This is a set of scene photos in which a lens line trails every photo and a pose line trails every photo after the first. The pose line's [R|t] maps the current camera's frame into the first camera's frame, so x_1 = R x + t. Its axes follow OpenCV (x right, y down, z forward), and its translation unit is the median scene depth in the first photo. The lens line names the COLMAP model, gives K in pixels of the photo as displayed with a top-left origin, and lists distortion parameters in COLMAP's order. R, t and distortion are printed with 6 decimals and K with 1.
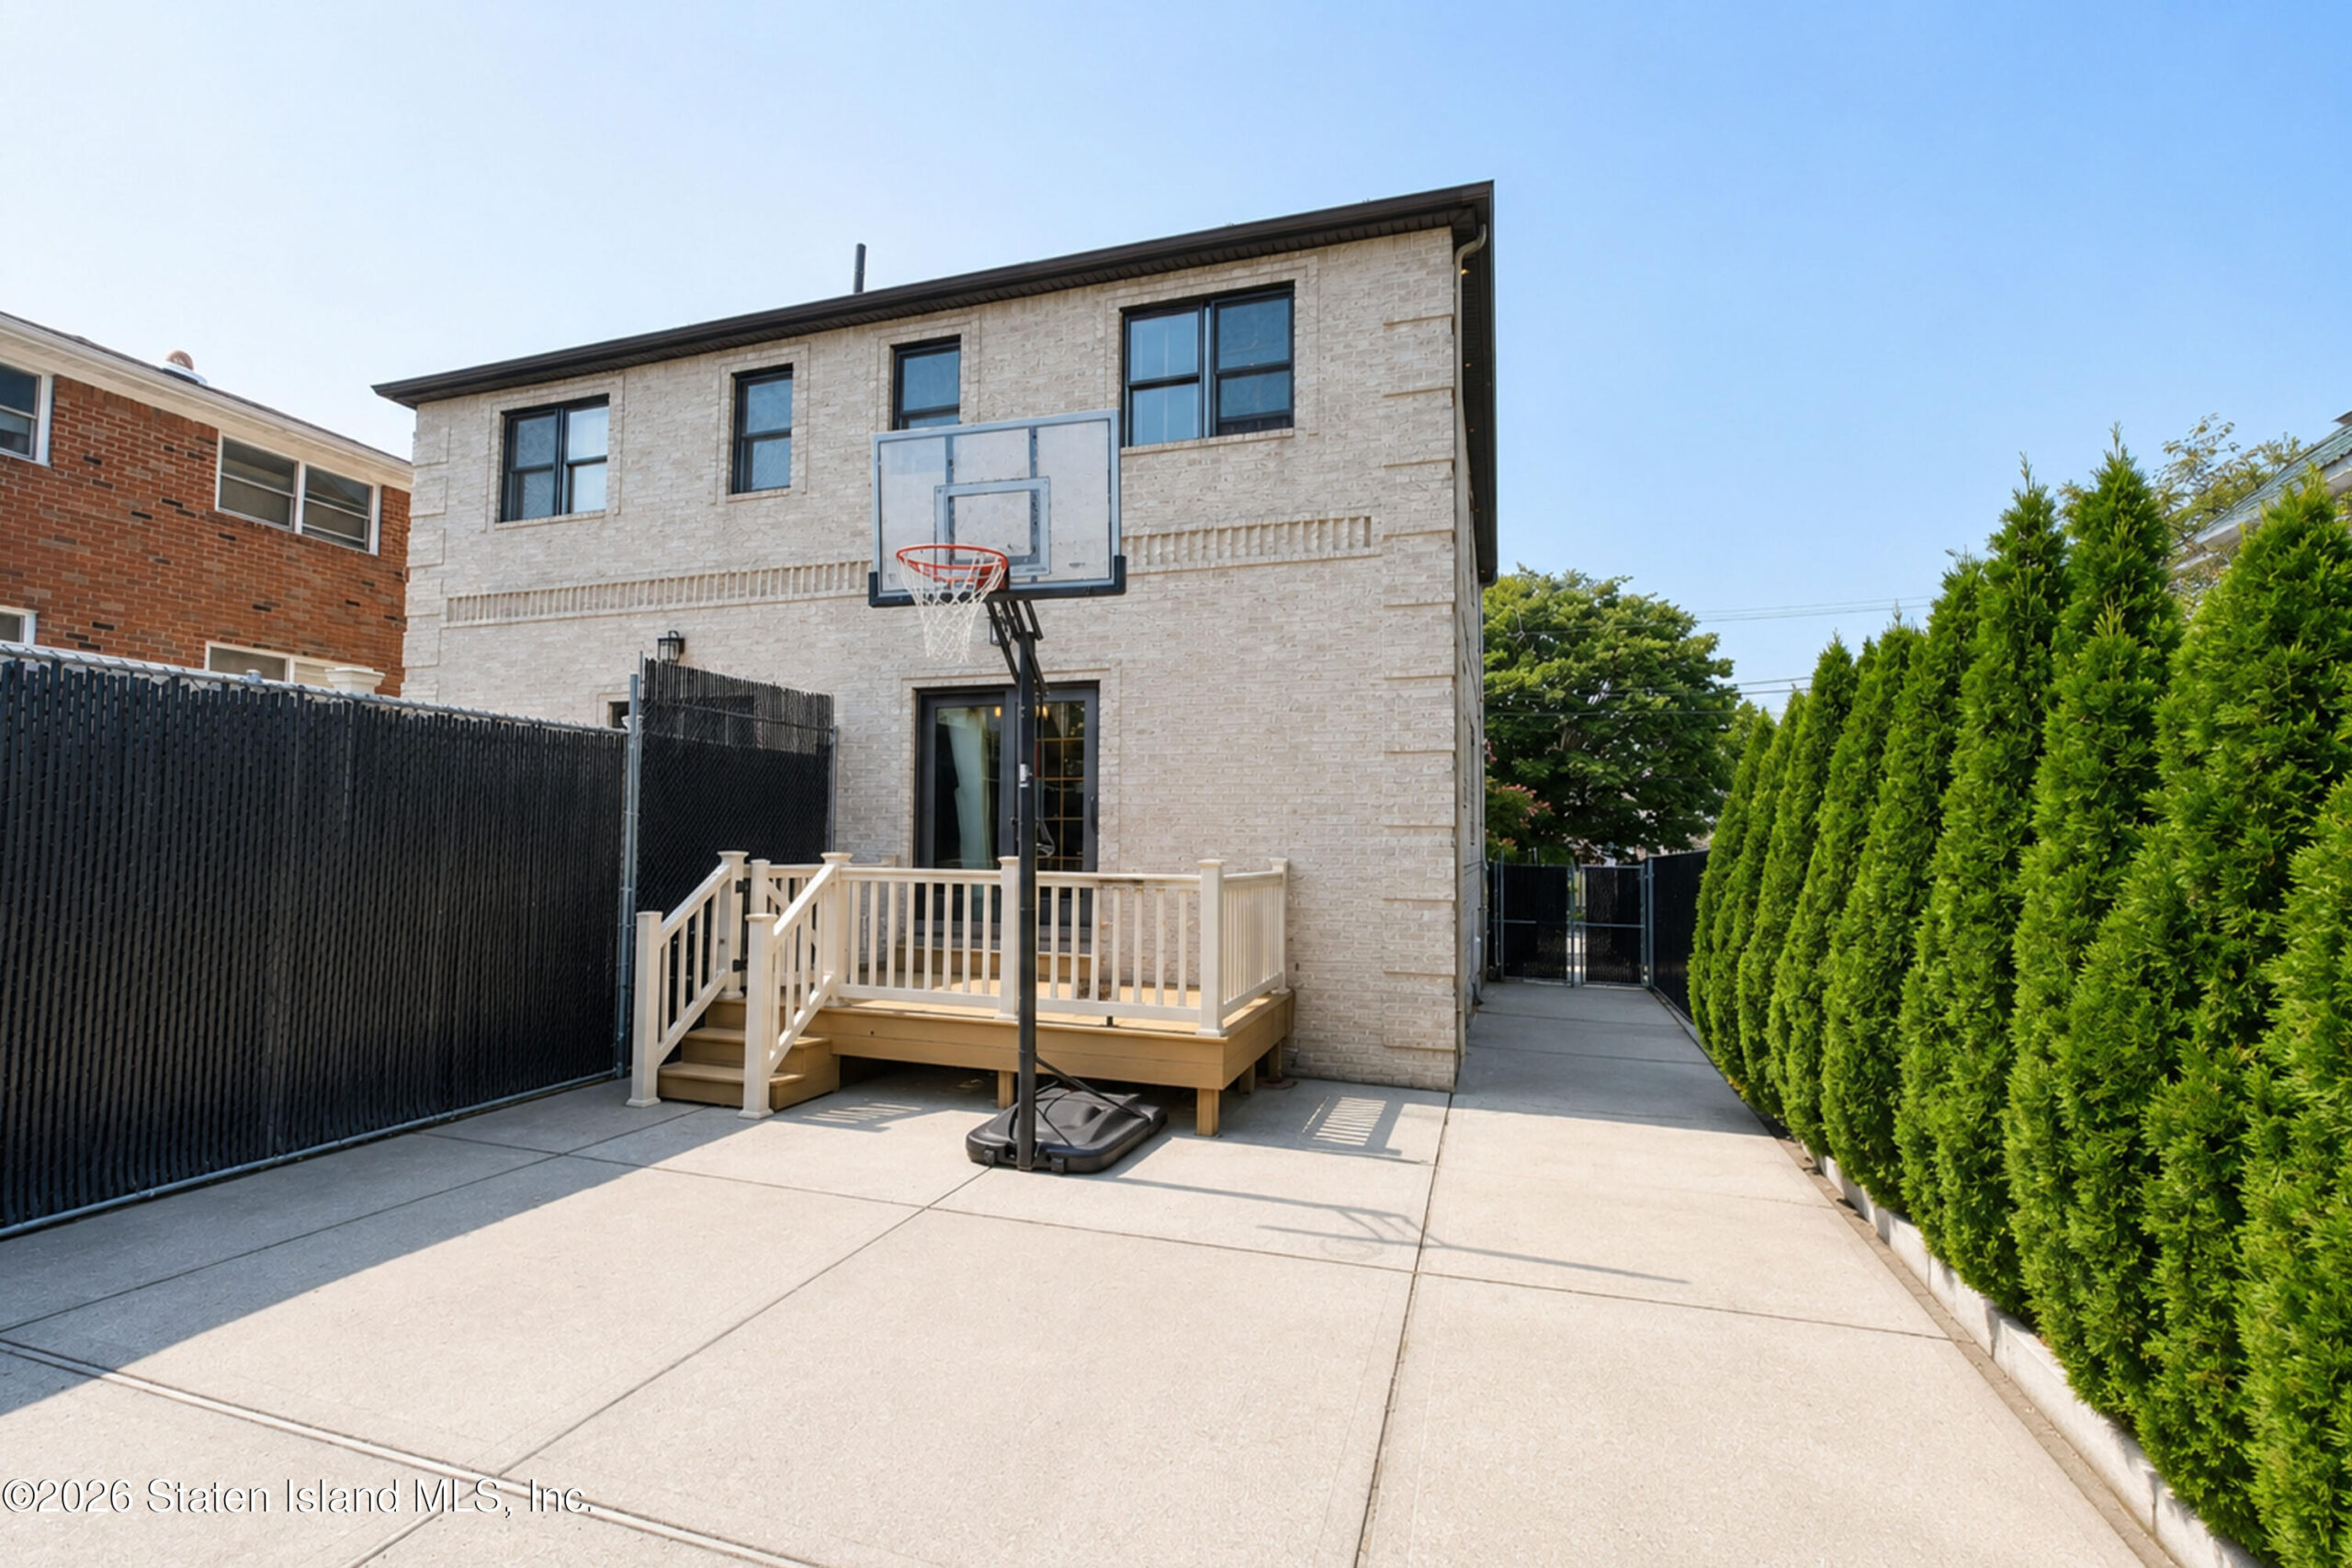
lens RADIAL K [[1004.5, 0, 1142.4], [0, 1004.5, 797.6], [0, 0, 1]] dist [-0.025358, 0.000059]
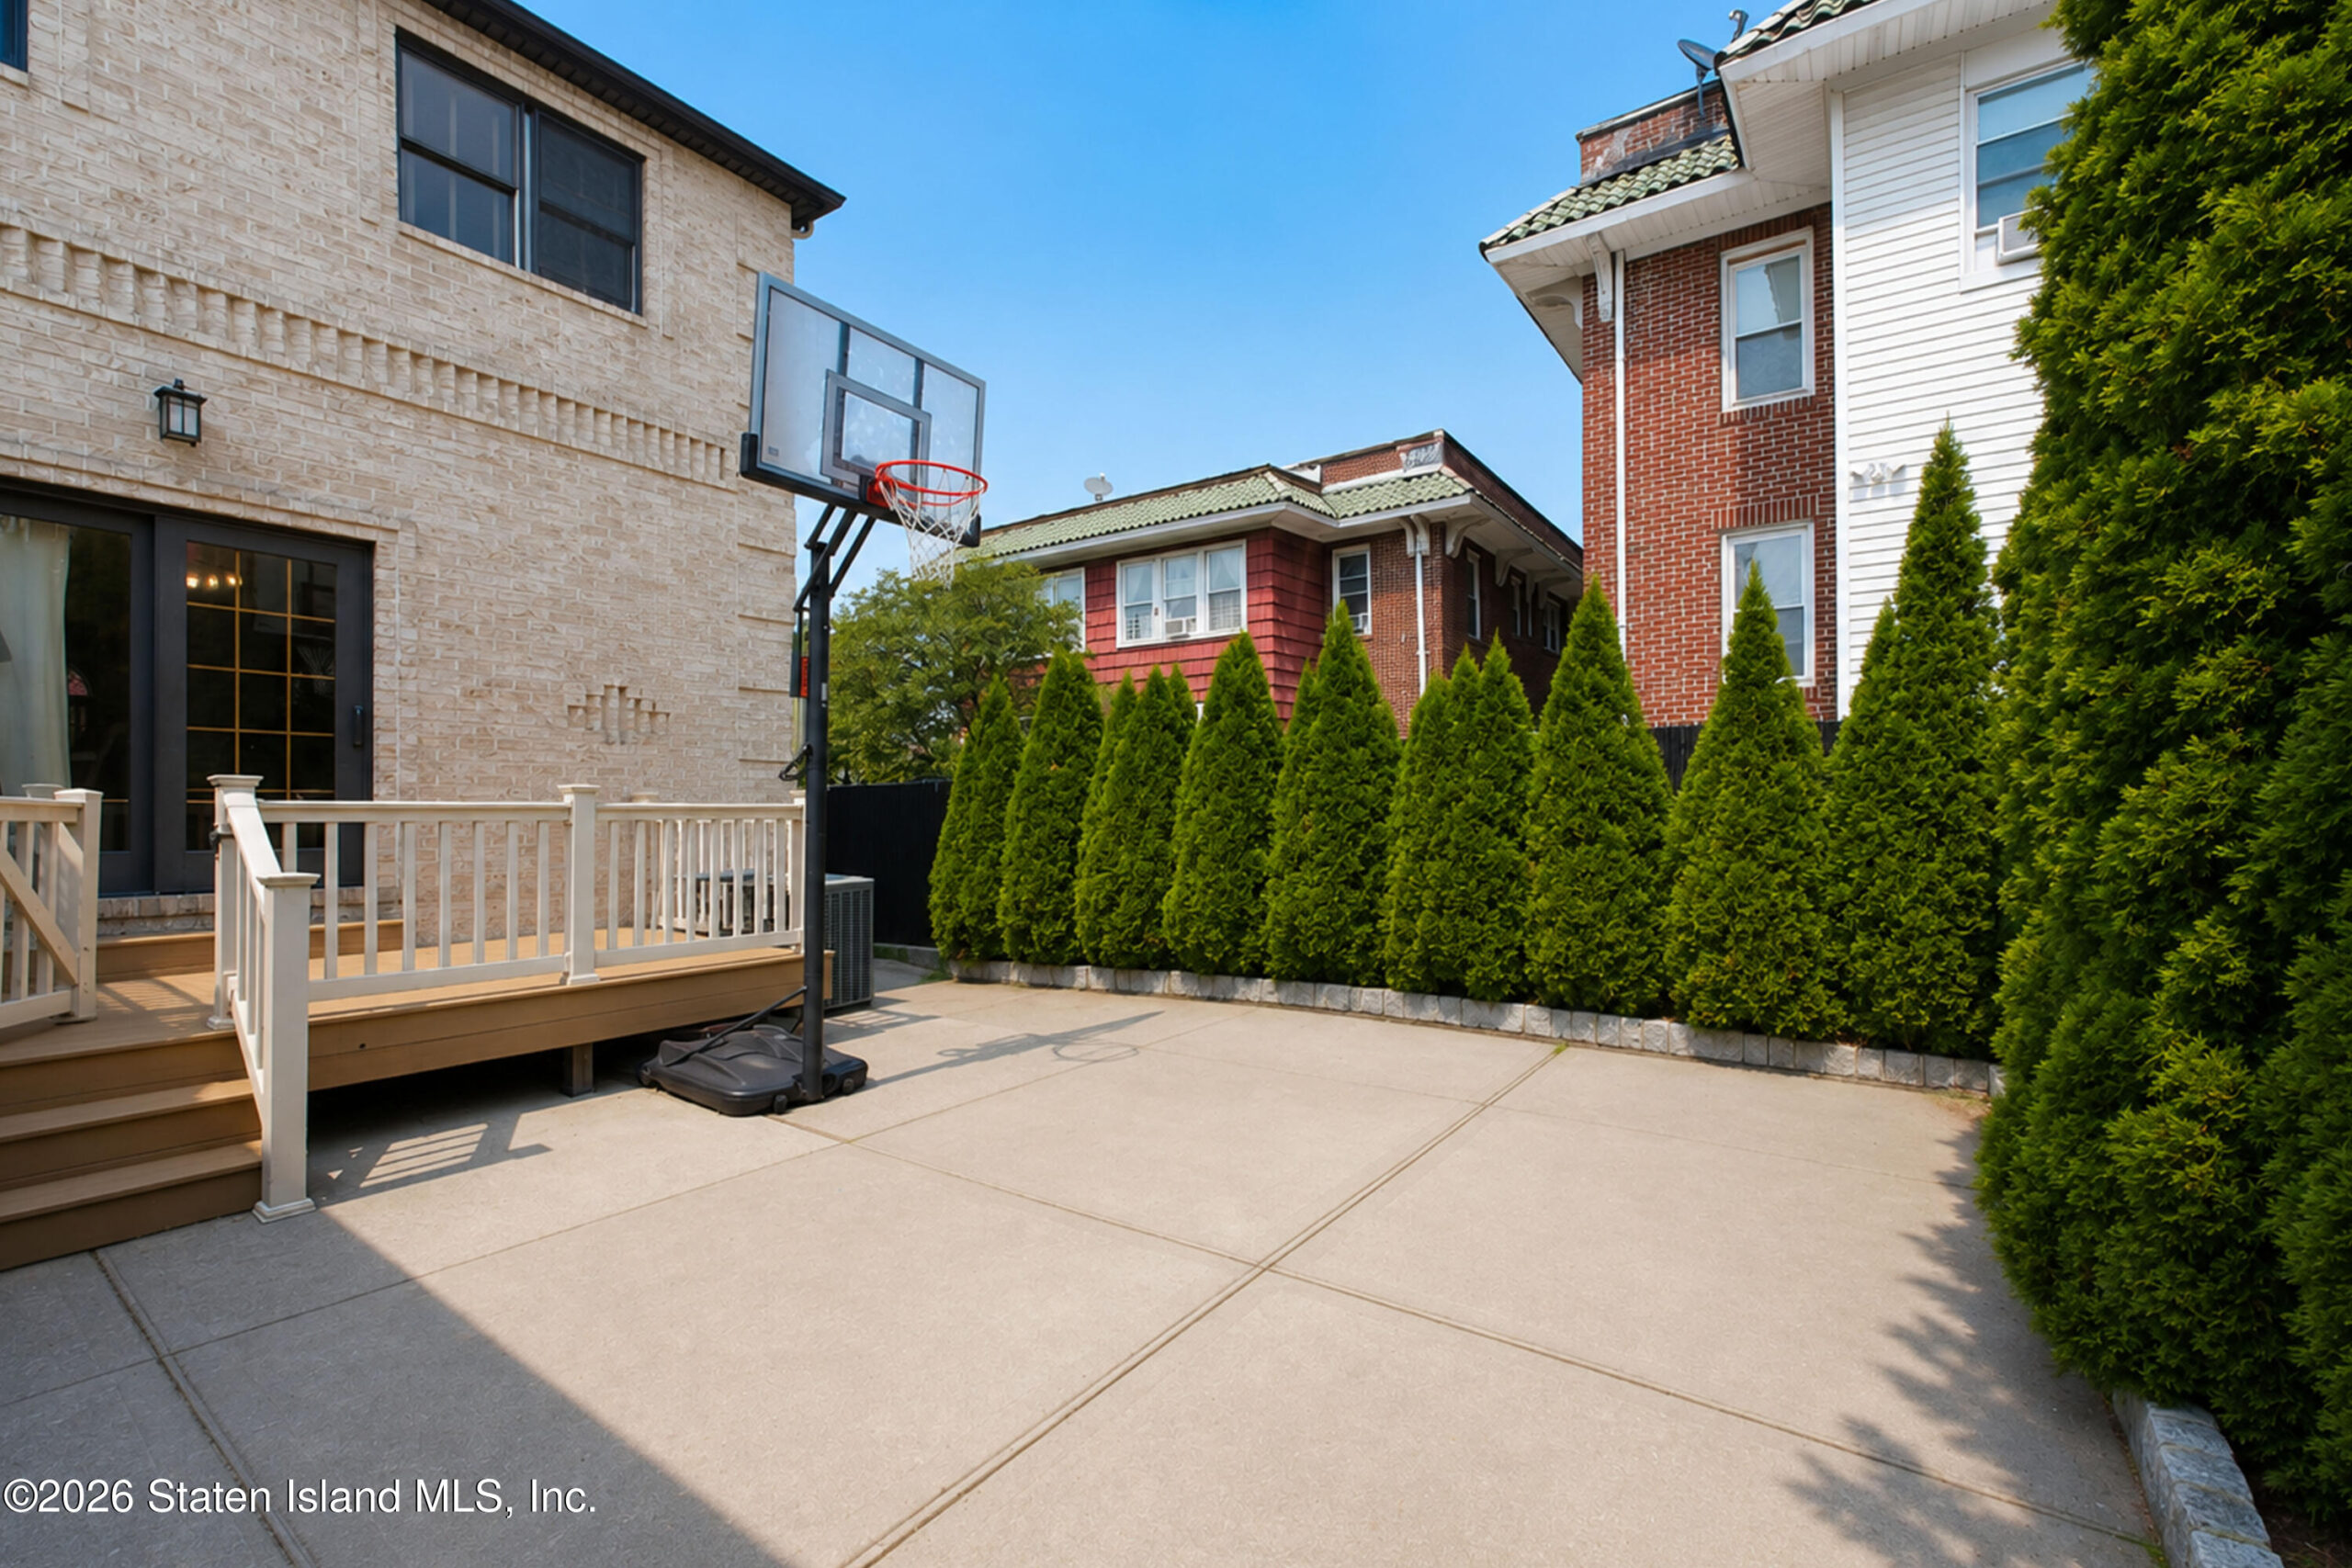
lens RADIAL K [[1004.5, 0, 1142.4], [0, 1004.5, 797.6], [0, 0, 1]] dist [-0.025358, 0.000059]
pose [[0.312058, 0.000805, 0.950063, -0.614269], [-0.058848, 0.998096, 0.018484, 0.025135], [-0.948239, -0.061677, 0.311512, 0.272071]]
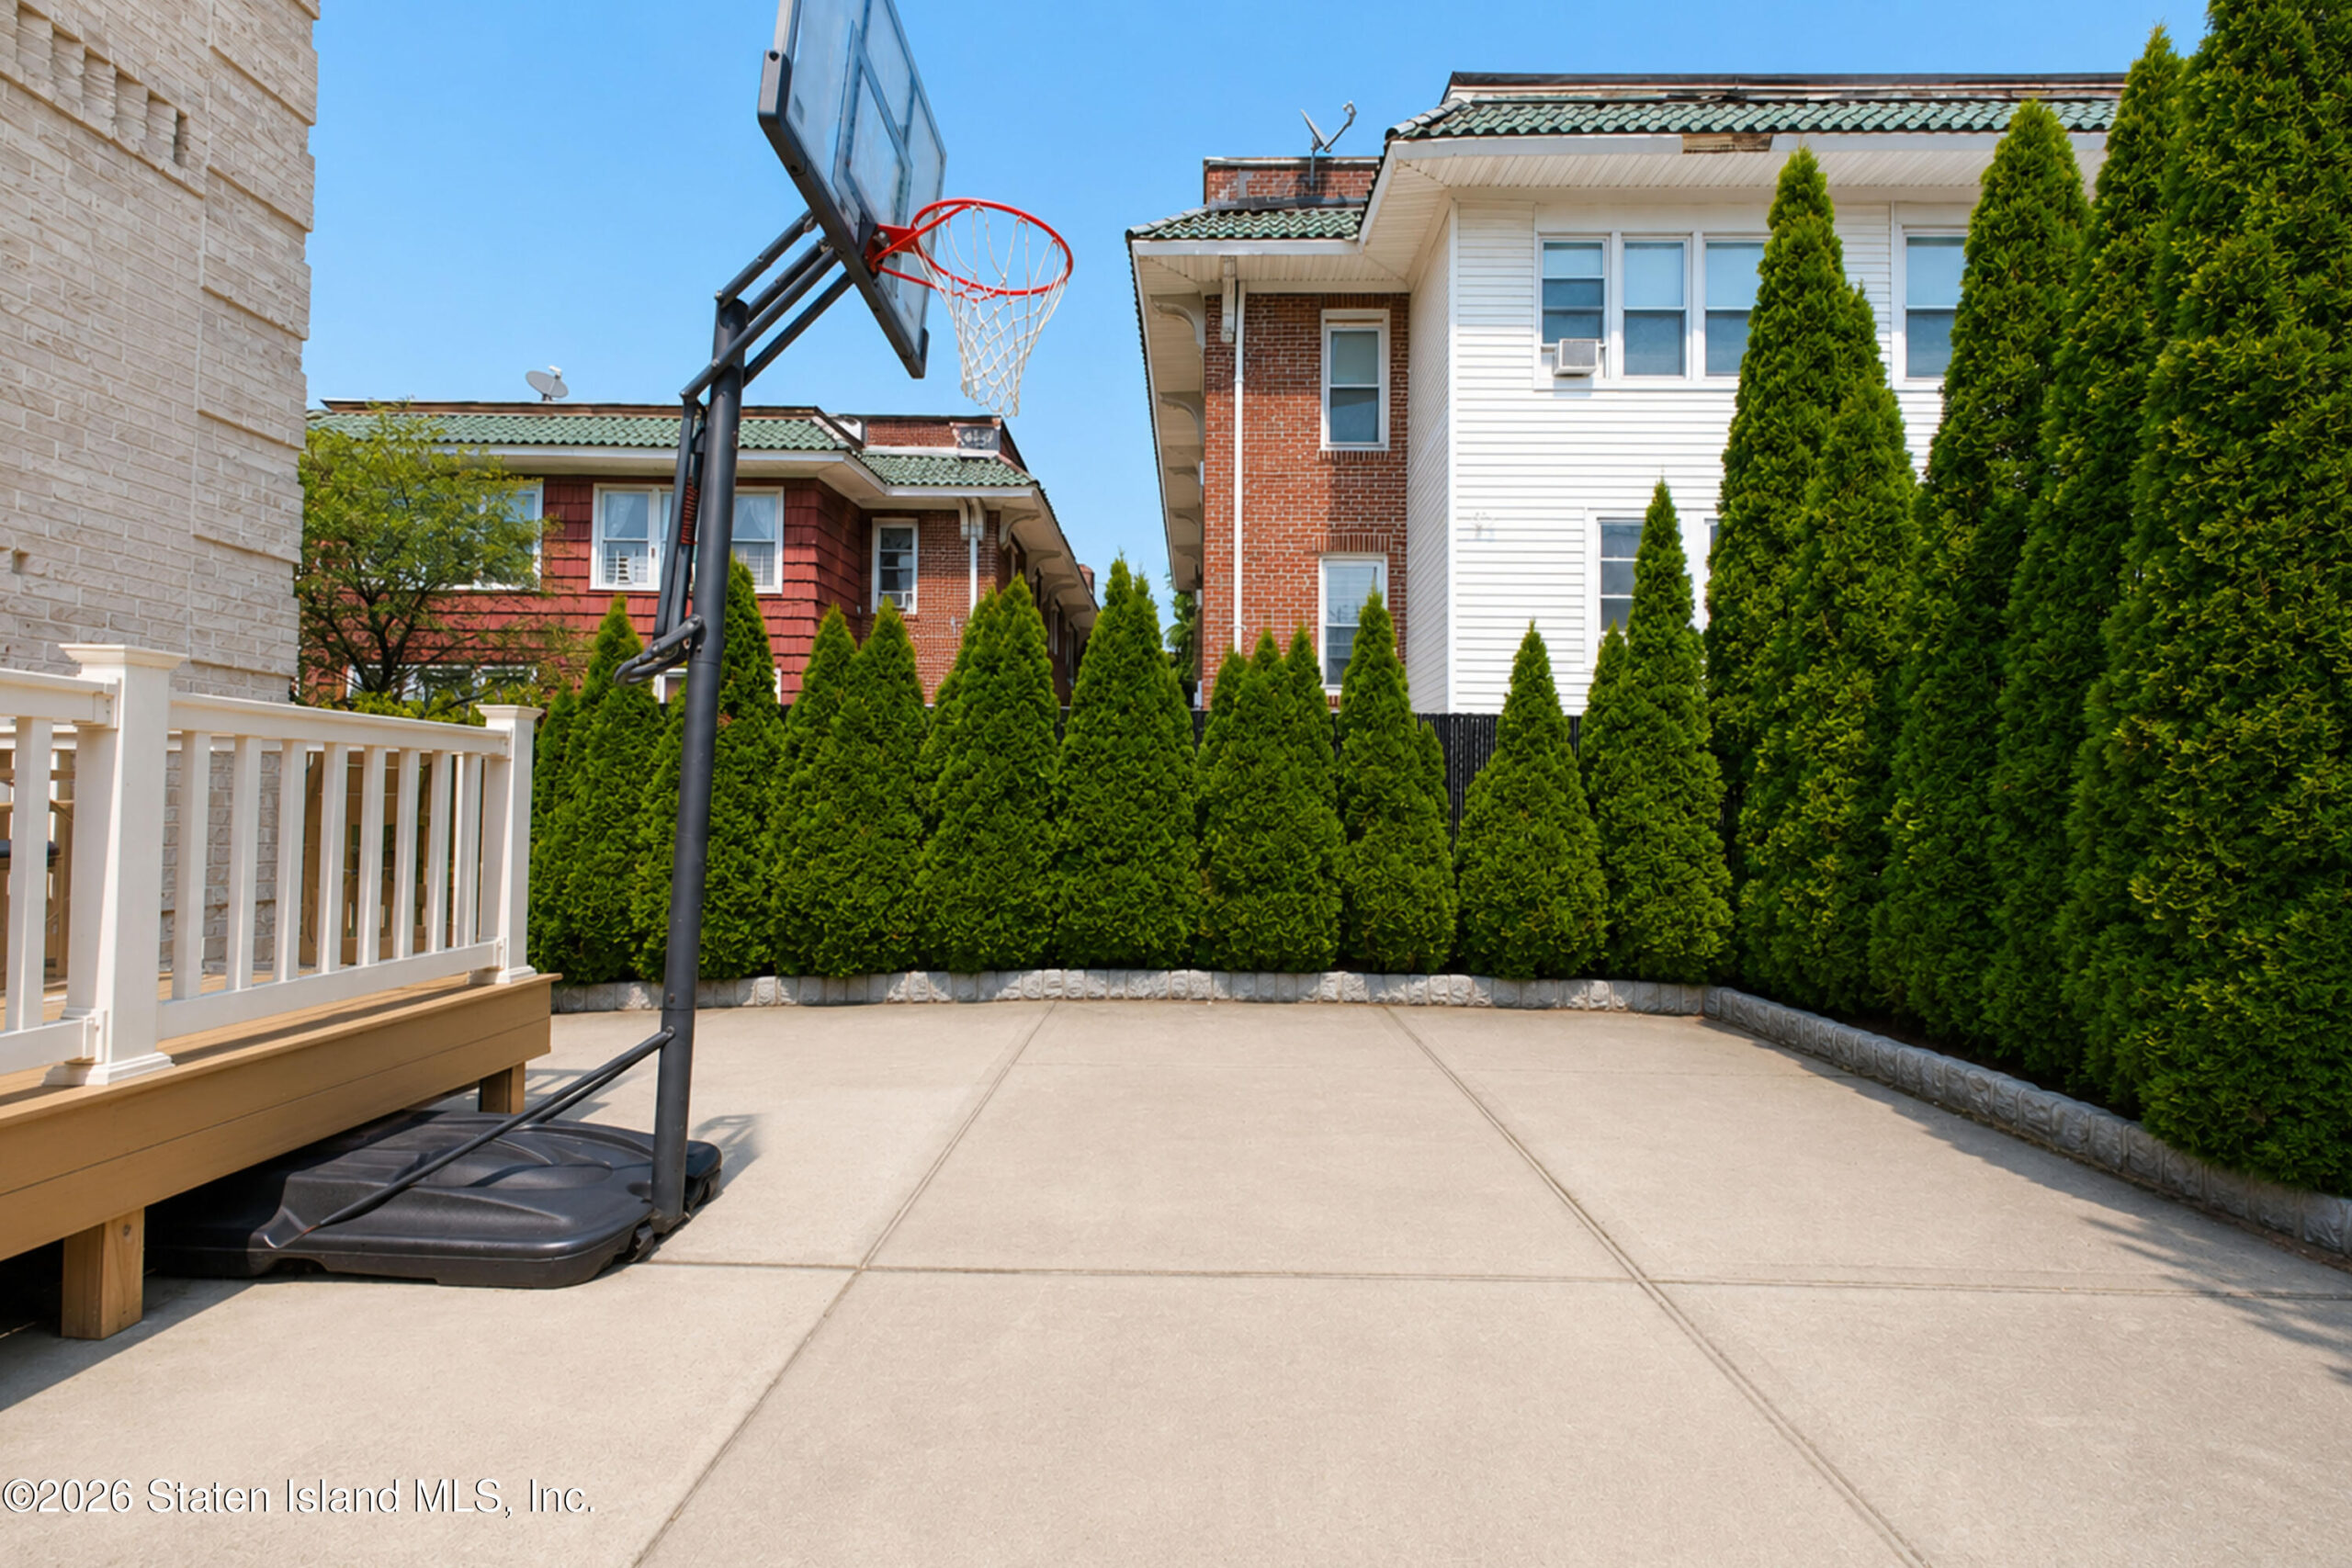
lens RADIAL K [[995.5, 0, 1194.2], [0, 995.5, 785.8], [0, 0, 1]] dist [0.013647, -0.006265]
pose [[-0.310265, 0.014148, 0.950545, -0.493800], [-0.077769, 0.996160, -0.040212, 0.078816], [-0.947464, -0.086400, -0.307974, 0.600599]]
